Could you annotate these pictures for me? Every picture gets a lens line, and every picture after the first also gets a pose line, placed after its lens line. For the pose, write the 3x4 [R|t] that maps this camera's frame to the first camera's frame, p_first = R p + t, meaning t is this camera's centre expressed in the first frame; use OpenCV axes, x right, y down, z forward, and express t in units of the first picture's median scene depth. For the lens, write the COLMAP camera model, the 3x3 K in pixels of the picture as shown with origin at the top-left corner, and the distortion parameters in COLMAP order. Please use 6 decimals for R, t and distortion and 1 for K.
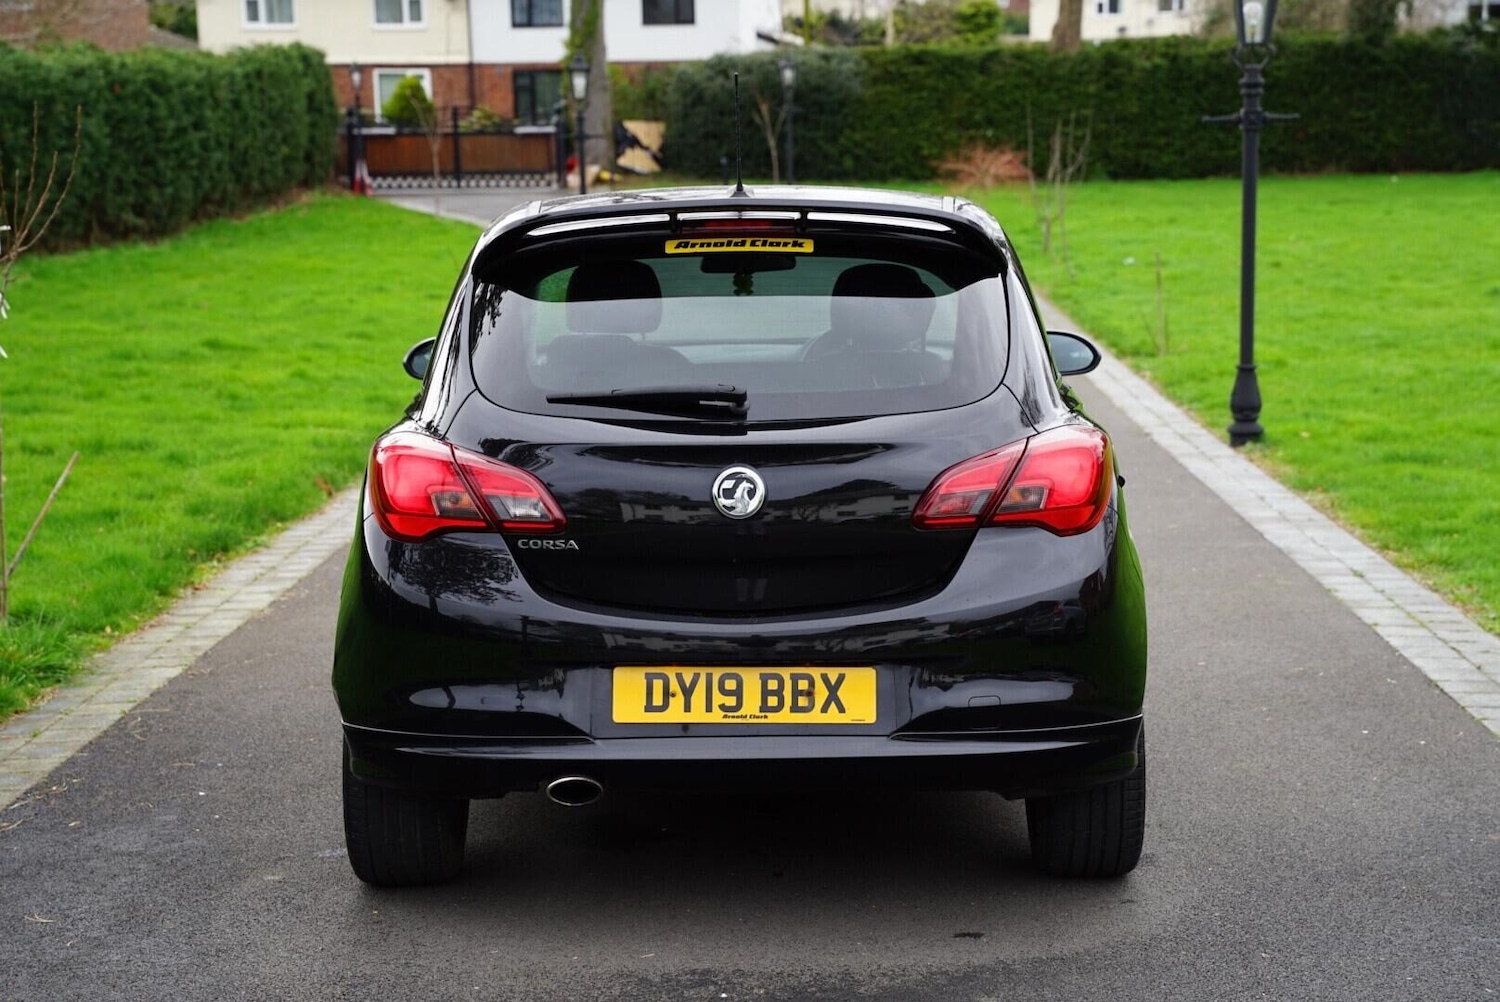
lens RADIAL K [[2811.7, 0, 750.0], [0, 2811.7, 501.0], [0, 0, 1]] dist [0.517828, -0.989857]
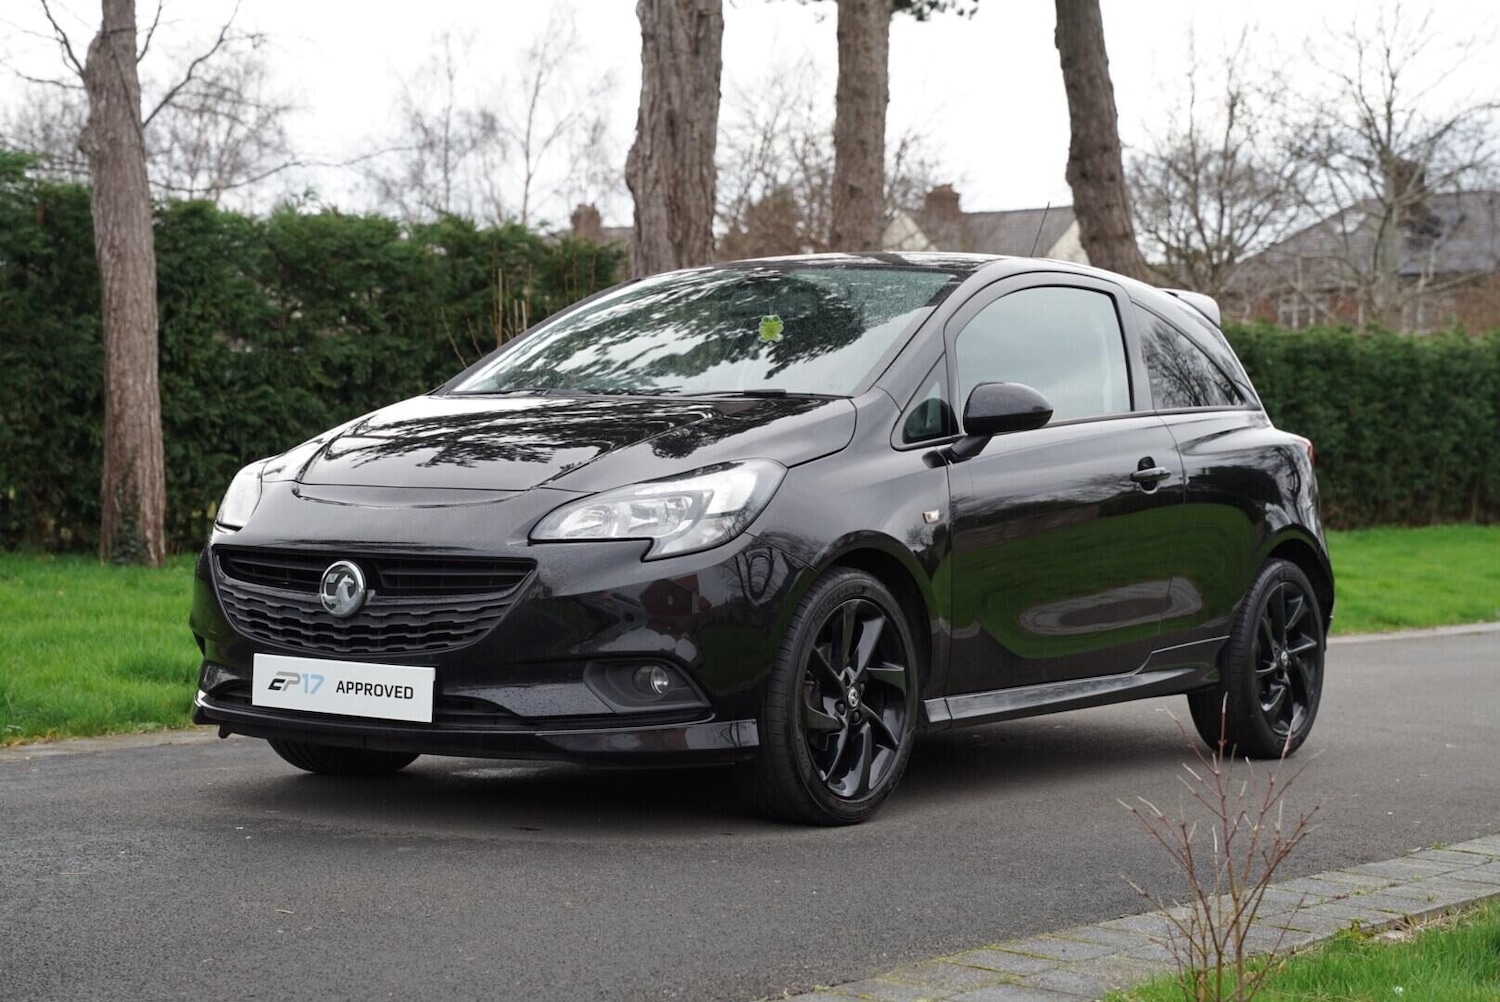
lens RADIAL K [[2811.7, 0, 750.0], [0, 2811.7, 501.0], [0, 0, 1]] dist [0.517828, -0.989857]
pose [[0.840565, 0.038906, -0.540312, 0.376233], [-0.100528, 0.991296, -0.085012, 0.054727], [0.532302, 0.125775, 0.837159, 0.042117]]
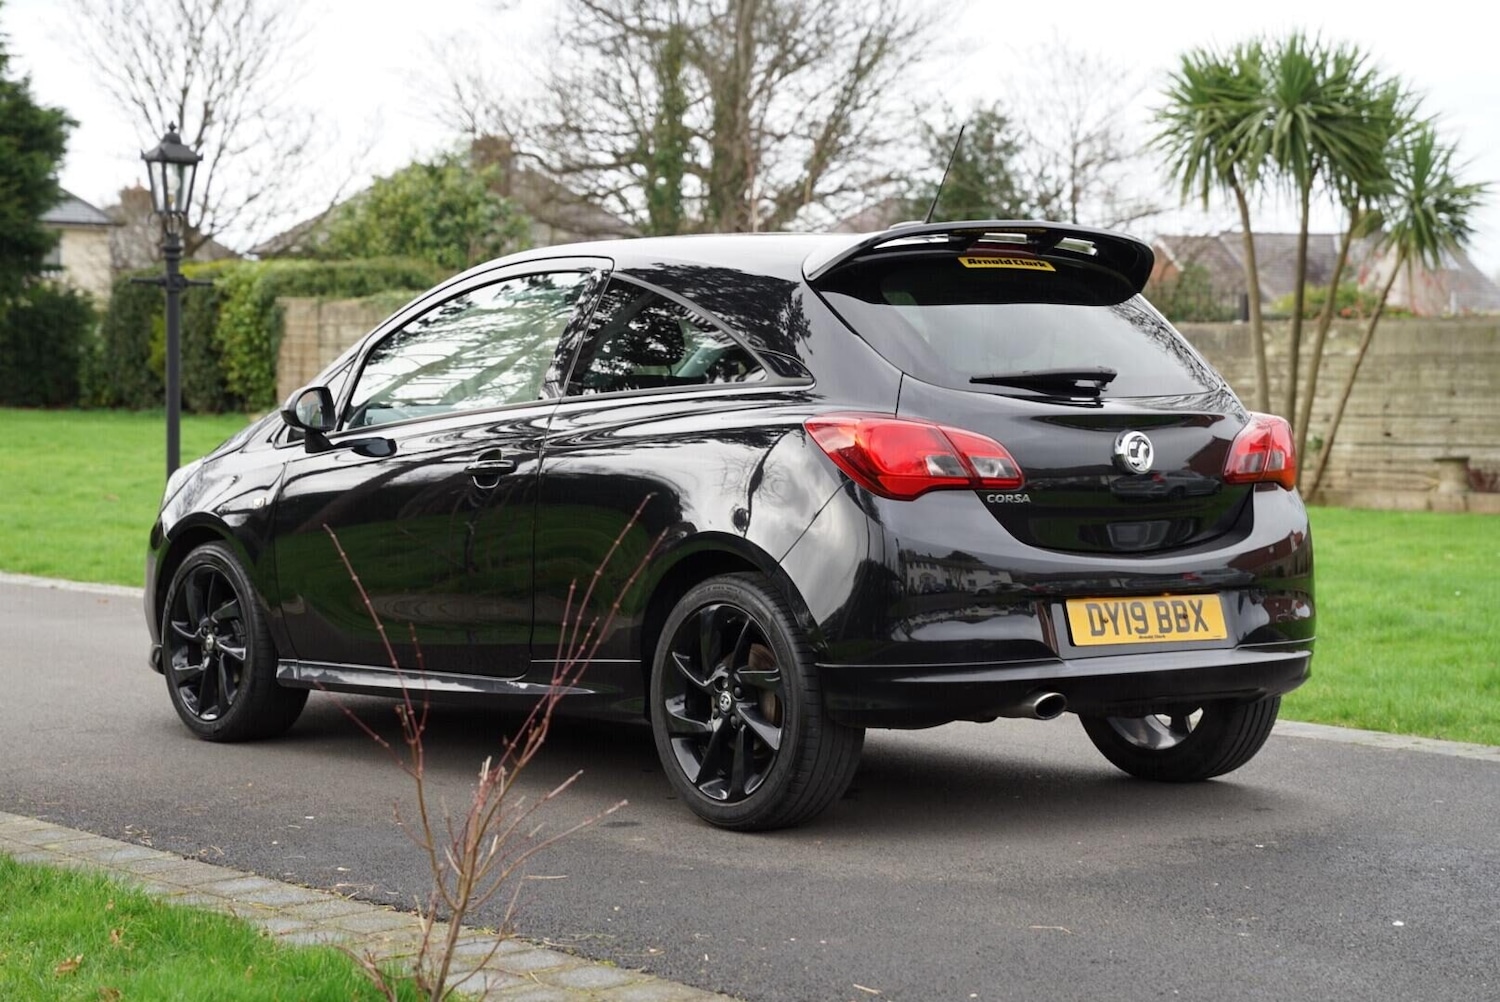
lens RADIAL K [[2811.7, 0, 750.0], [0, 2811.7, 501.0], [0, 0, 1]] dist [0.517828, -0.989857]
pose [[0.772227, -0.007535, 0.635302, -0.445101], [0.065354, 0.995568, -0.067631, 0.043831], [-0.631977, 0.093746, 0.769296, 0.080239]]
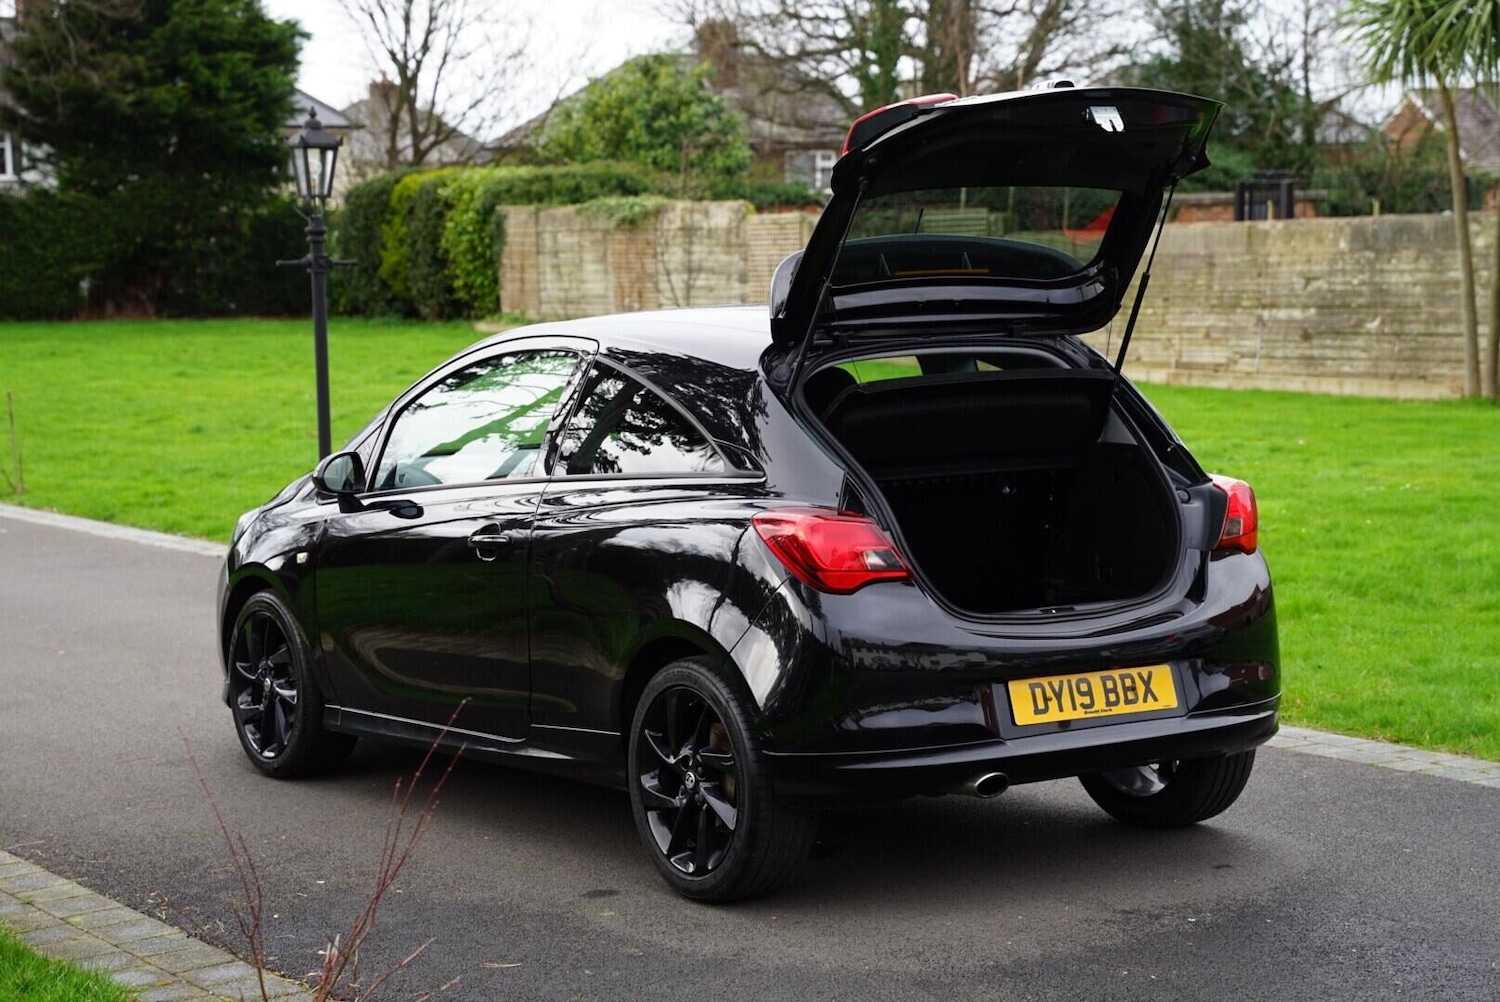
lens RADIAL K [[2811.7, 0, 750.0], [0, 2811.7, 501.0], [0, 0, 1]] dist [0.517828, -0.989857]
pose [[0.825696, -0.054258, 0.561499, -0.409460], [0.084122, 0.996077, -0.027452, 0.002263], [-0.557807, 0.069901, 0.827022, 0.014948]]
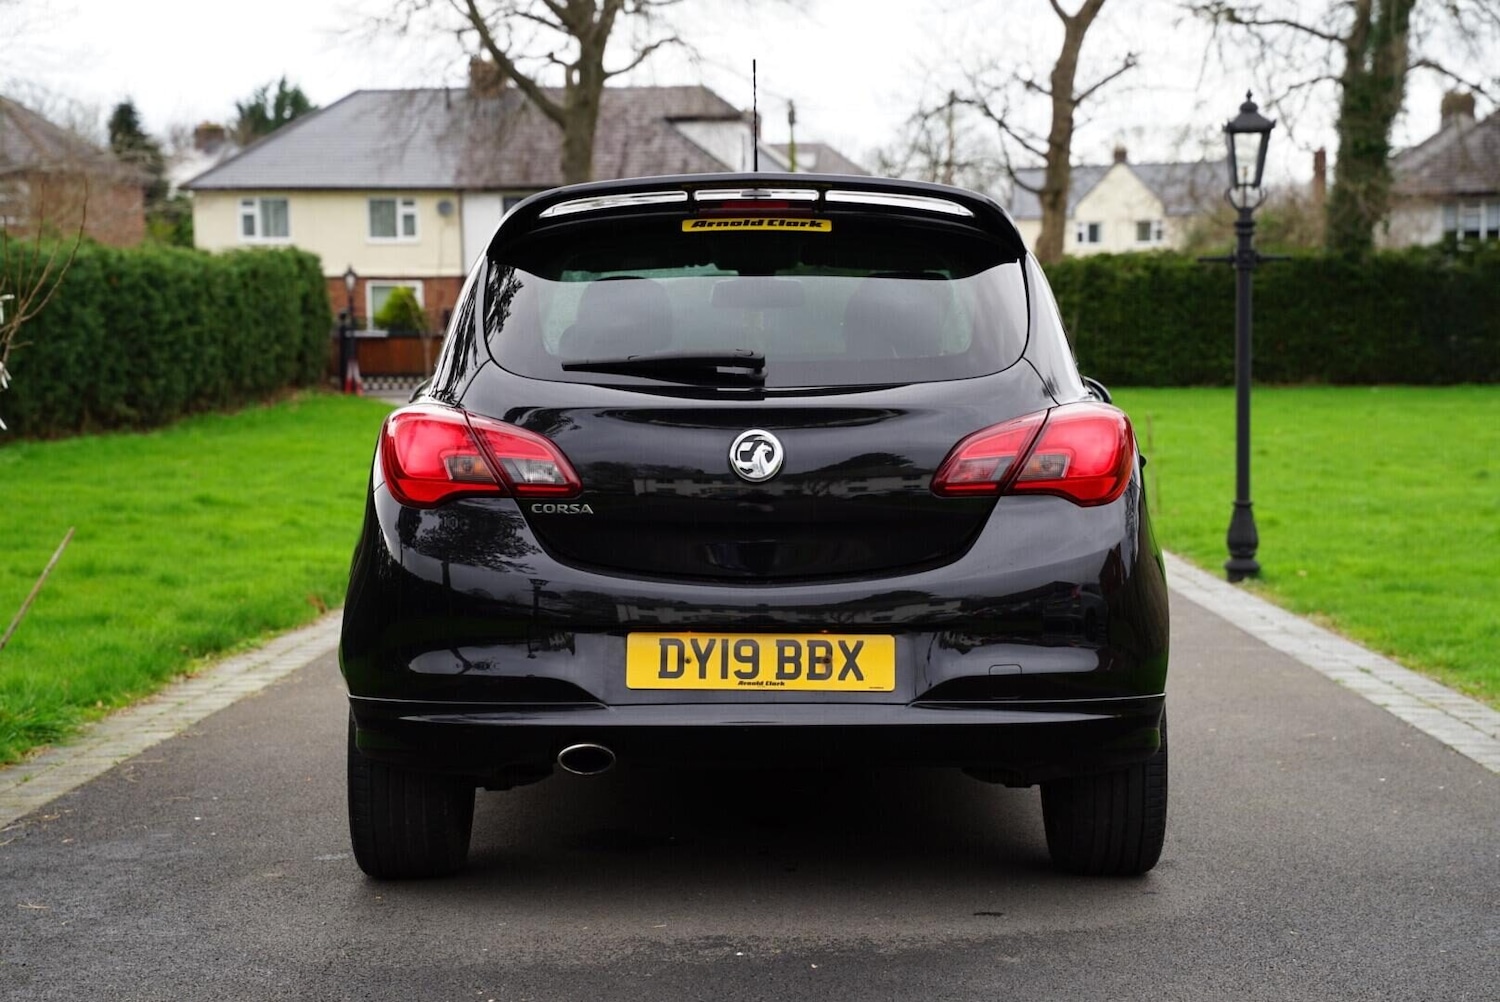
lens RADIAL K [[2811.7, 0, 750.0], [0, 2811.7, 501.0], [0, 0, 1]] dist [0.517828, -0.989857]
pose [[0.999951, 0.008028, 0.005722, -0.005744], [-0.007547, 0.996784, -0.079783, 0.044709], [-0.006344, 0.079736, 0.996796, 0.008717]]
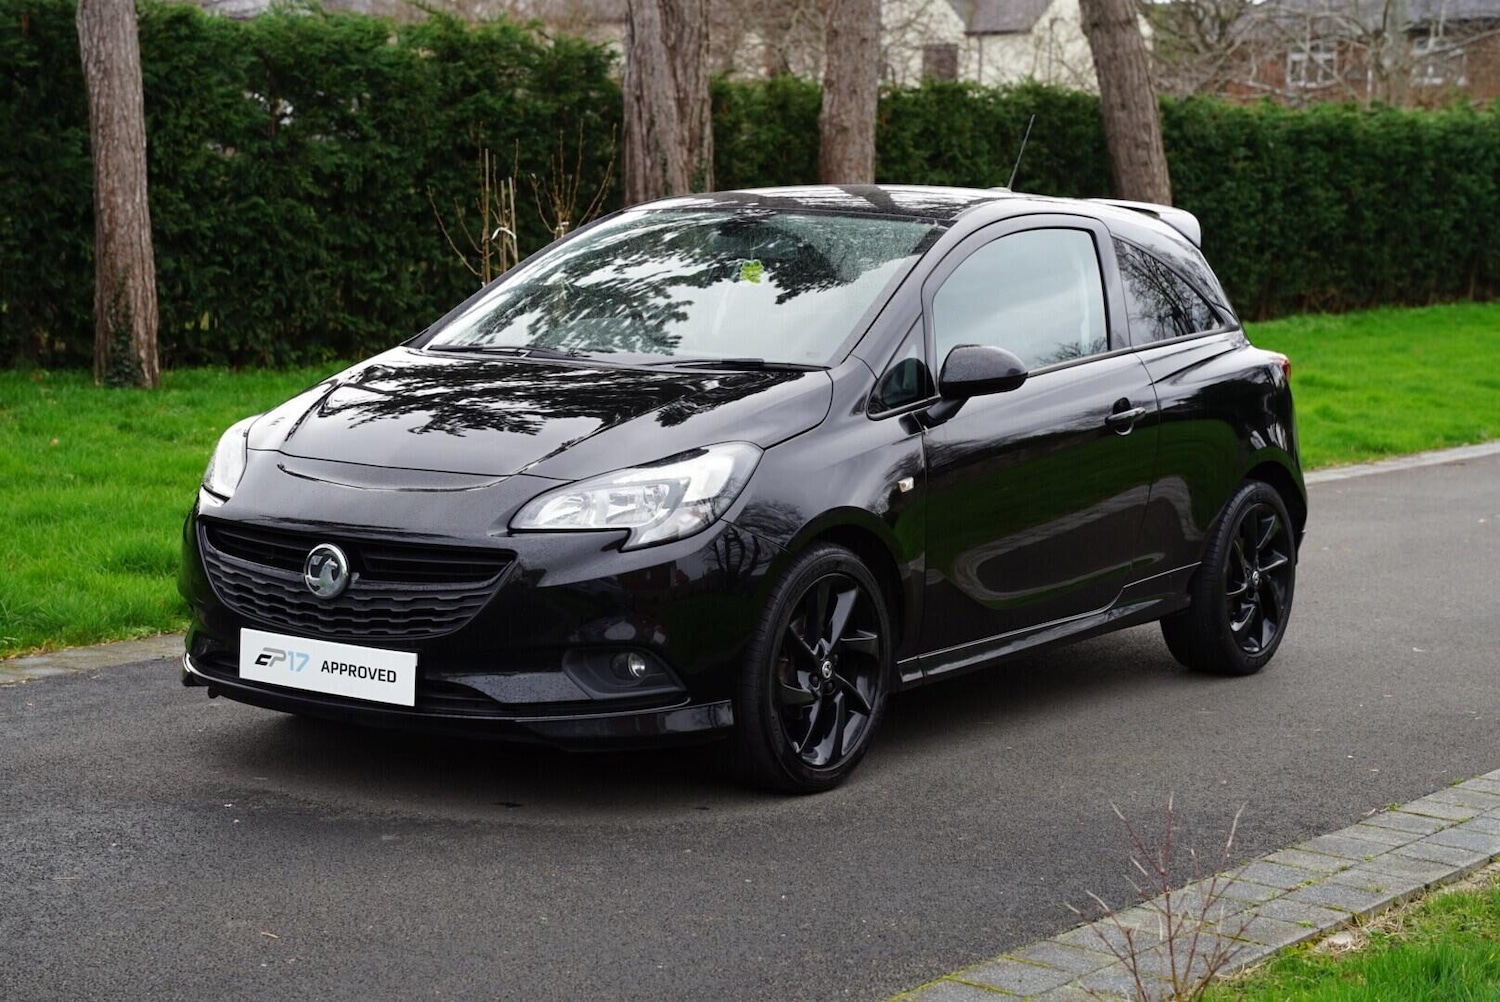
lens RADIAL K [[2811.7, 0, 750.0], [0, 2811.7, 501.0], [0, 0, 1]] dist [0.517828, -0.989857]
pose [[0.840265, 0.092542, -0.534220, 0.382776], [-0.105194, 0.994428, 0.006806, 0.005087], [0.531873, 0.050478, 0.845318, 0.031375]]
